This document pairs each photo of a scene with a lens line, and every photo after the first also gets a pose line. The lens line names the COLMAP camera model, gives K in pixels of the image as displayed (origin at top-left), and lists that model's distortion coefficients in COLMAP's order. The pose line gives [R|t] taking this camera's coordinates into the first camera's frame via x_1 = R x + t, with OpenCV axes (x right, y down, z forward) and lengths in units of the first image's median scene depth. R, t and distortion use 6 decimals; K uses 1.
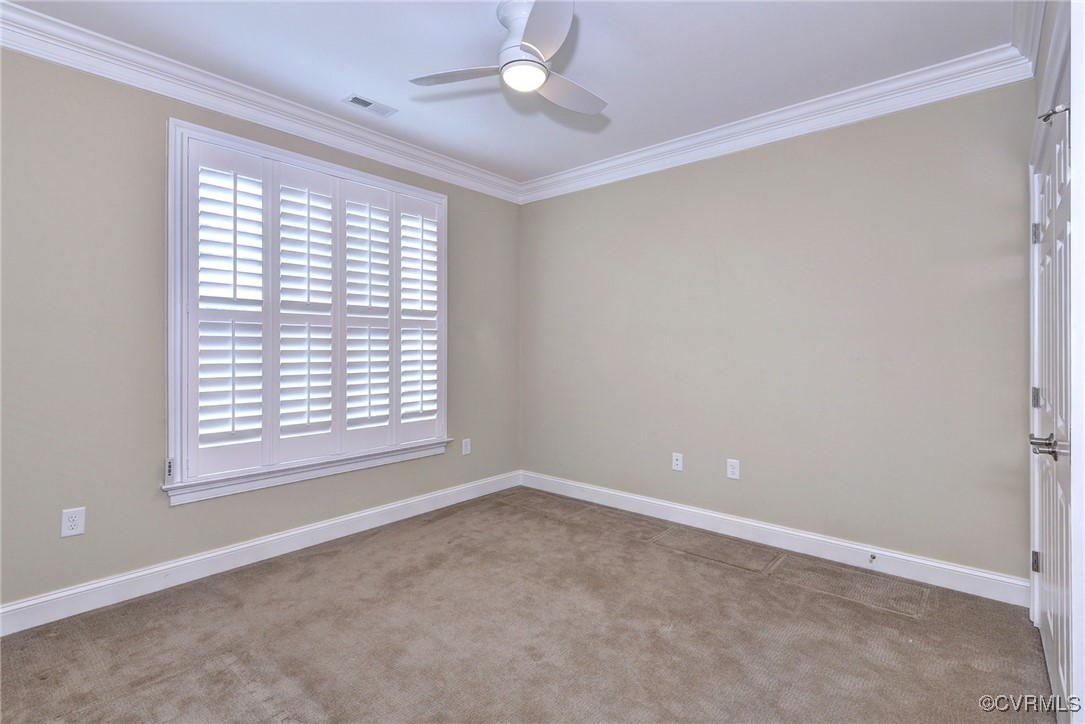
lens RADIAL K [[520.1, 0, 540.7], [0, 520.1, 353.6], [0, 0, 1]] dist [0.002113, 0.000173]
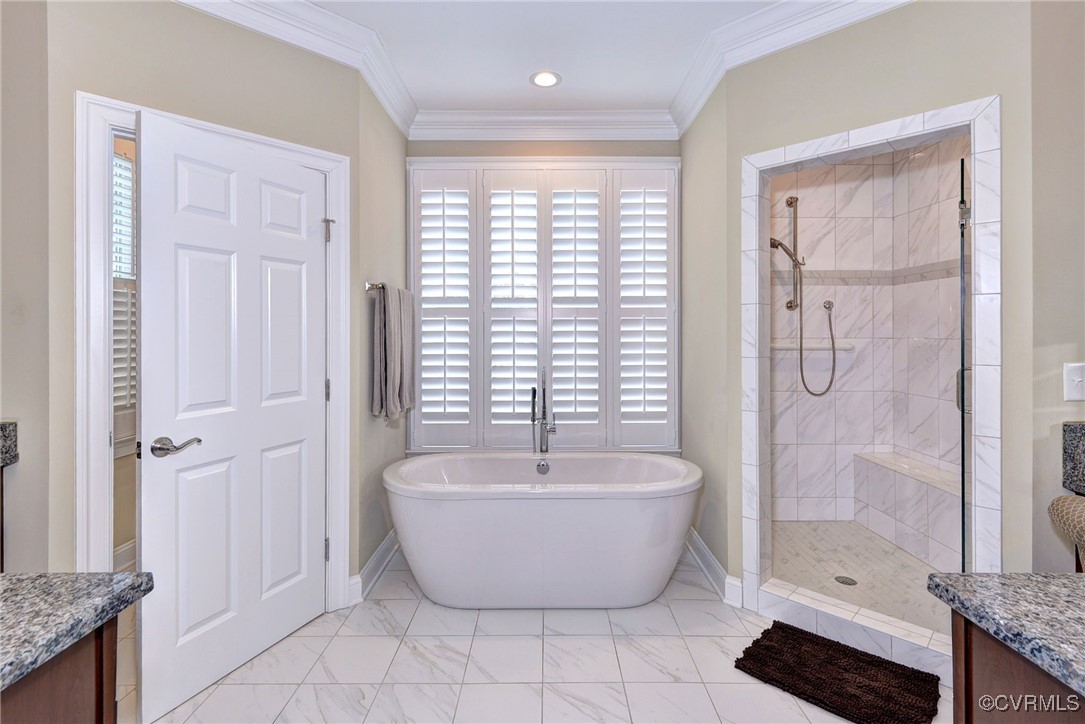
lens RADIAL K [[495.0, 0, 543.3], [0, 495.0, 339.6], [0, 0, 1]] dist [0.000869, 0.000040]
pose [[0.654720, -0.004280, -0.755860, 0.316160], [-0.004044, 0.999950, -0.009165, -0.003270], [0.755861, 0.009057, 0.654670, 0.363365]]
